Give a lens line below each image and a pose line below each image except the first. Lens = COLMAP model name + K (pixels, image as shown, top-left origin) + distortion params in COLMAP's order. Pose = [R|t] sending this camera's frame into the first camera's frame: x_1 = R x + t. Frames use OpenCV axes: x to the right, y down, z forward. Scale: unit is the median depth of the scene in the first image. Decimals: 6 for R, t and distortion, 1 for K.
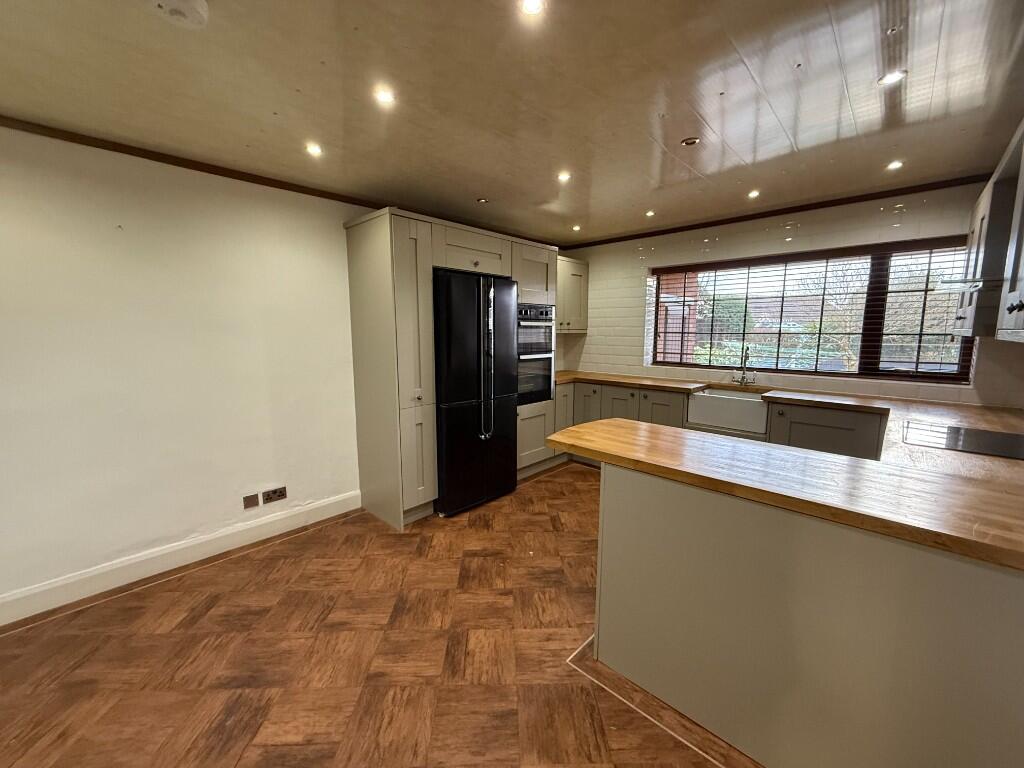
lens RADIAL K [[407.3, 0, 514.6], [0, 407.3, 383.8], [0, 0, 1]] dist [0.002396, 0.000171]
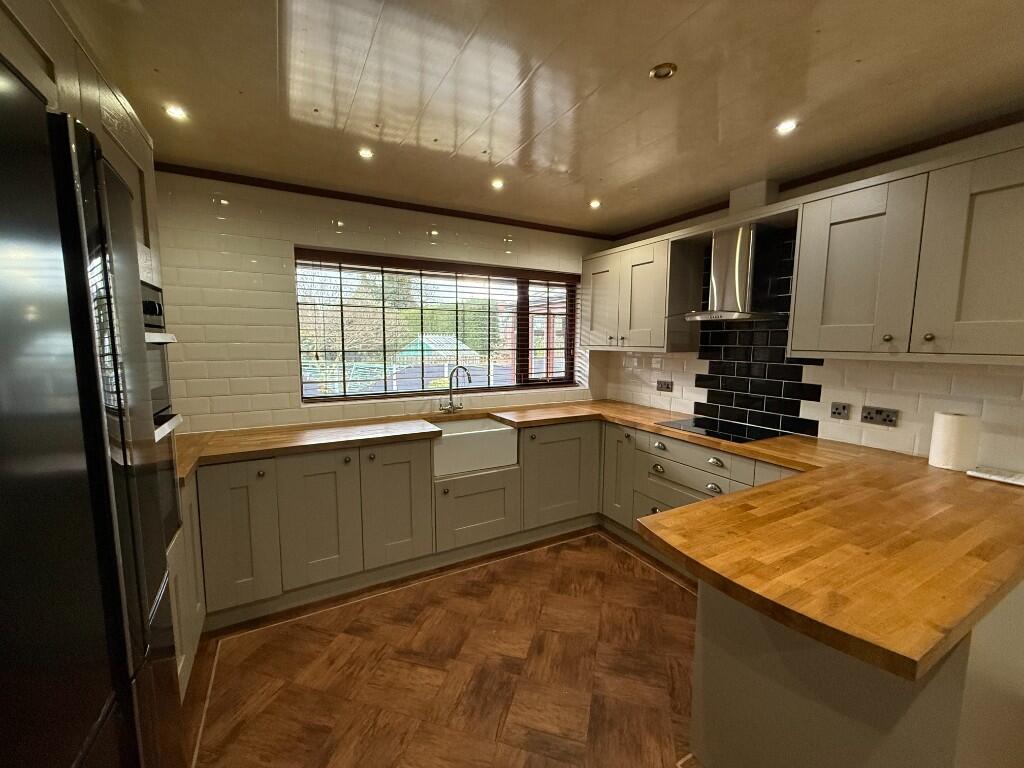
lens RADIAL K [[407.3, 0, 512.7], [0, 407.3, 382.9], [0, 0, 1]] dist [0.002396, 0.000171]
pose [[0.296339, -0.101285, 0.949697, -0.209734], [0.119390, 0.990490, 0.068382, -0.108486], [-0.947591, 0.093120, 0.305613, 0.672967]]
